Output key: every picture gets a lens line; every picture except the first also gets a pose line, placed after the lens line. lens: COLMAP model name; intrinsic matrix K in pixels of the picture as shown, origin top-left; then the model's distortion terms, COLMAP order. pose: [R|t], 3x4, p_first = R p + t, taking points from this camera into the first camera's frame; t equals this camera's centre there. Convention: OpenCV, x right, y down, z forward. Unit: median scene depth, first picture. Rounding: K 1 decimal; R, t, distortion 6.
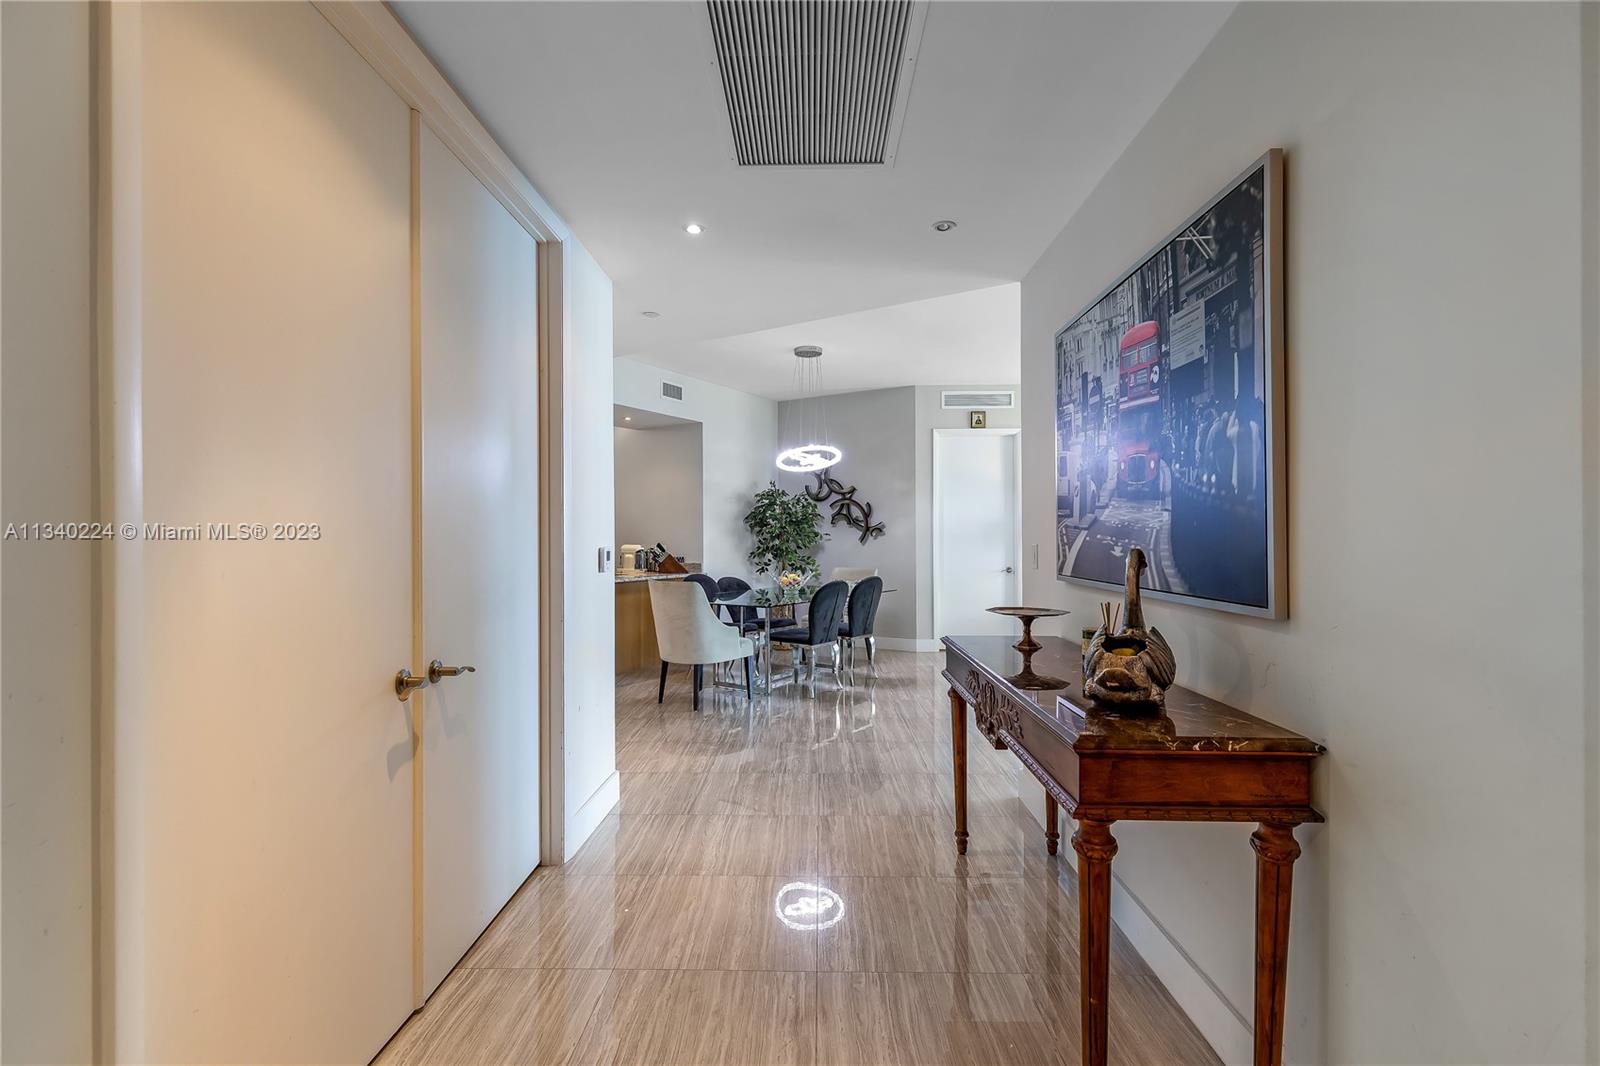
lens RADIAL K [[717.8, 0, 805.0], [0, 717.8, 537.4], [0, 0, 1]] dist [0.011543, -0.003934]
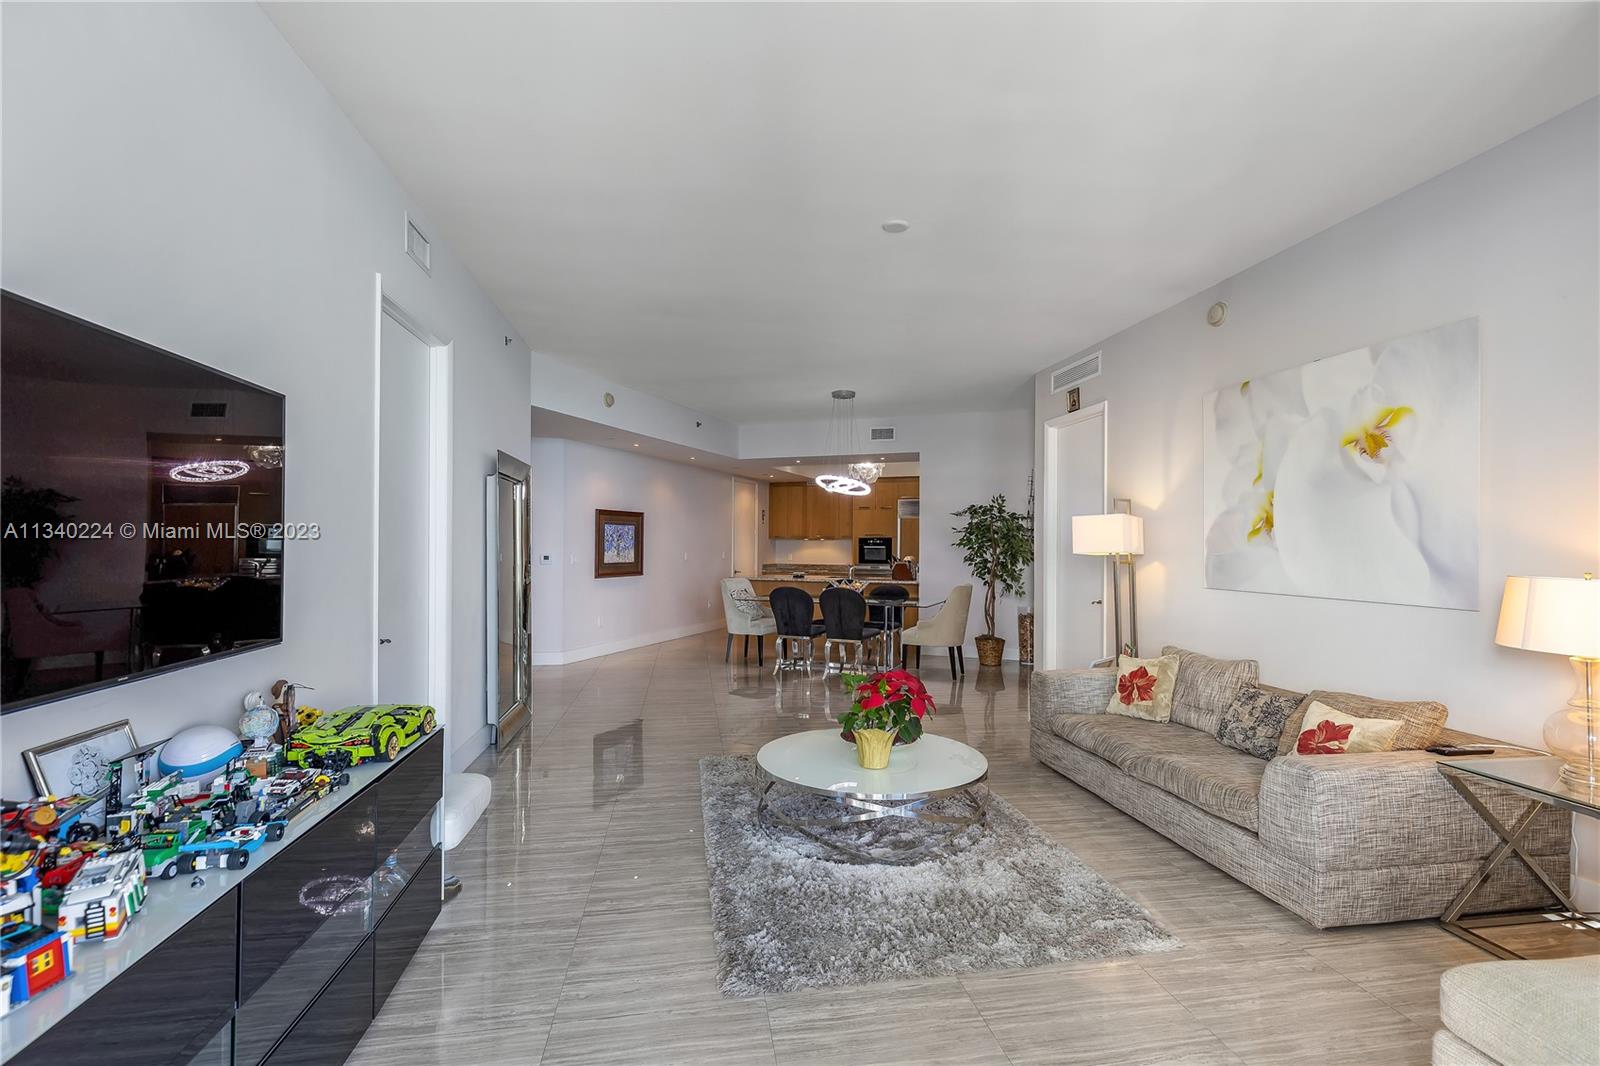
lens RADIAL K [[732.6, 0, 804.0], [0, 732.6, 532.3], [0, 0, 1]] dist [0.008193, -0.000956]
pose [[0.176273, -0.013107, -0.984254, 0.935976], [-0.005481, 0.999883, -0.014297, -0.010823], [0.984326, 0.007915, 0.176180, 0.569192]]
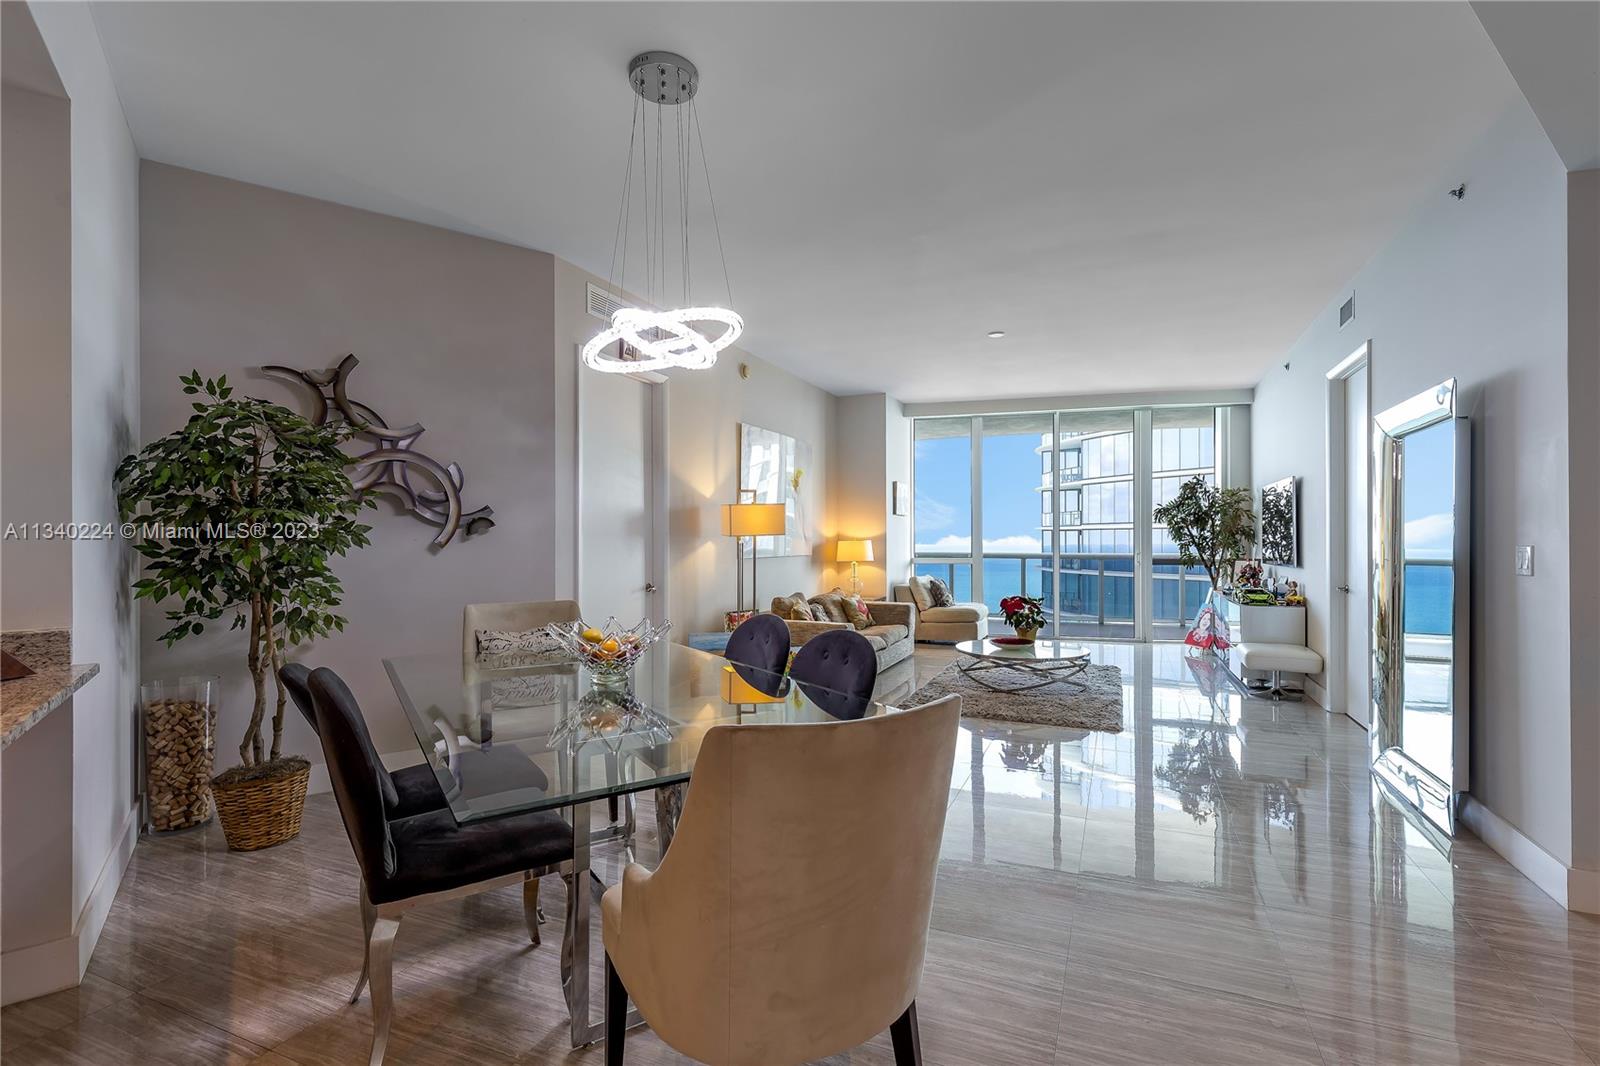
lens RADIAL K [[729.1, 0, 806.7], [0, 729.1, 538.8], [0, 0, 1]] dist [0.003256, -0.000153]
pose [[0.379230, 0.002586, 0.925299, -0.272054], [0.002147, 0.999991, -0.003675, 0.003771], [-0.925300, 0.003380, 0.379221, 0.604624]]
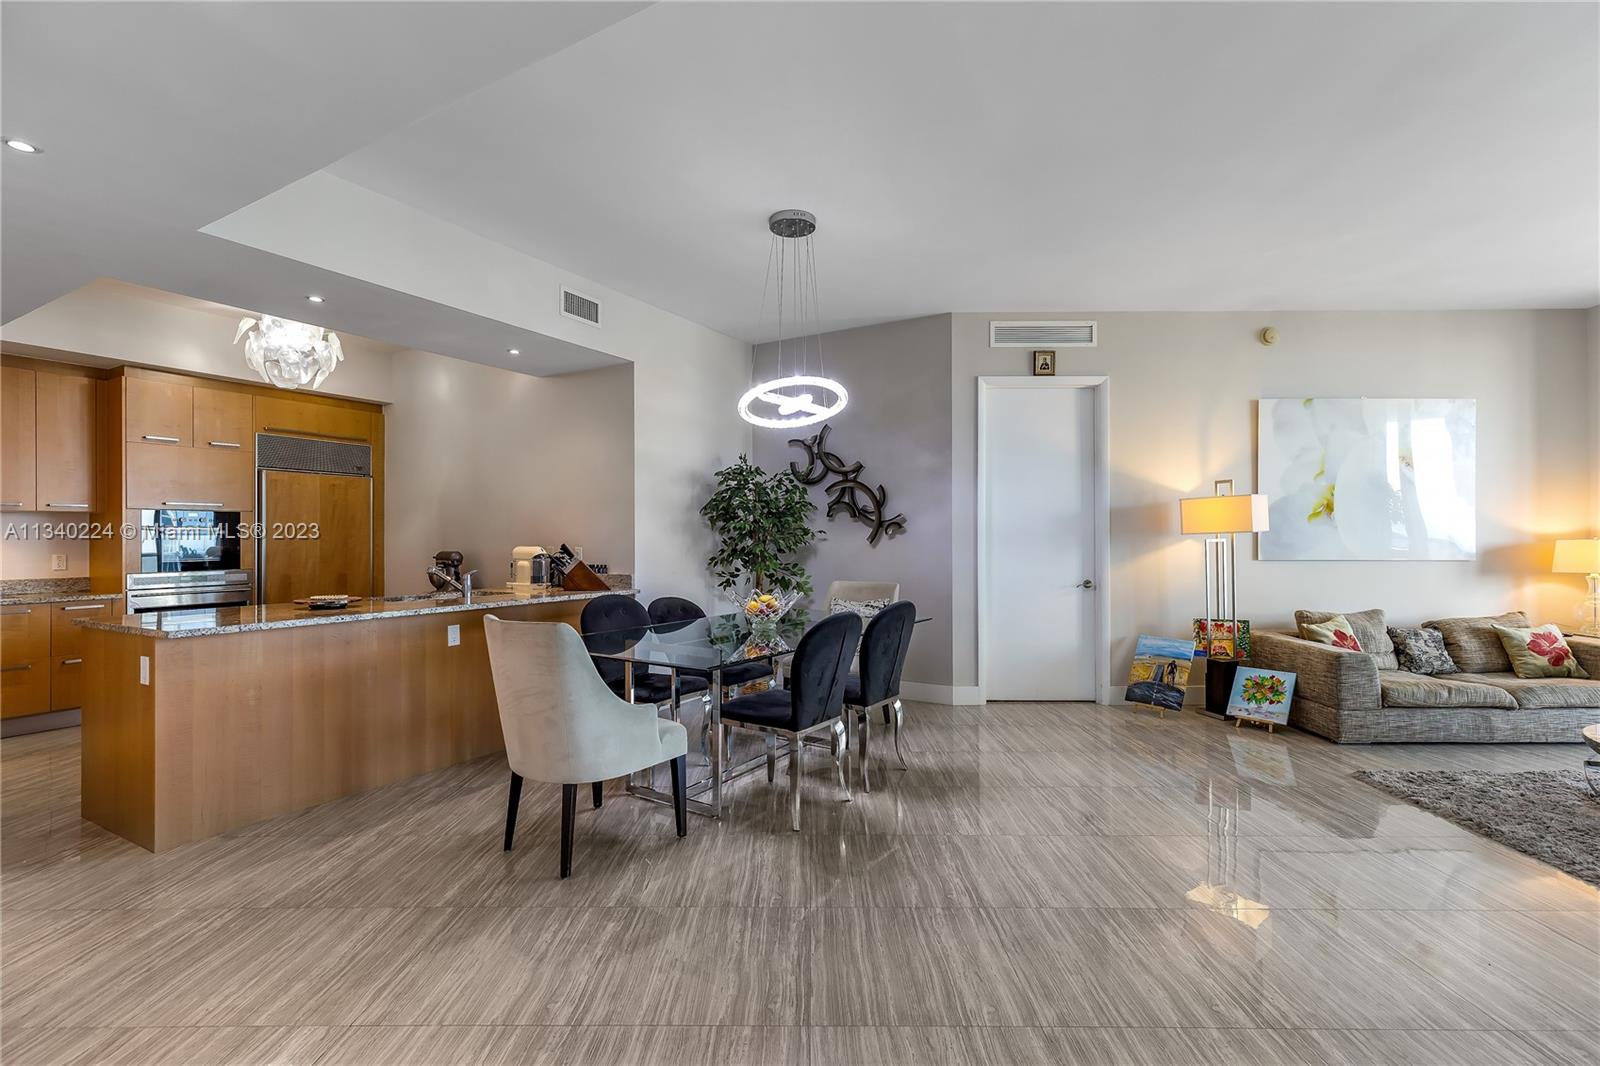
lens RADIAL K [[714.3, 0, 806.7], [0, 714.3, 536.0], [0, 0, 1]] dist [0.008085, -0.002034]
pose [[0.999879, 0.001262, 0.015501, 0.005896], [-0.001216, 0.999995, -0.002944, 0.001978], [-0.015505, 0.002925, 0.999876, 0.318449]]
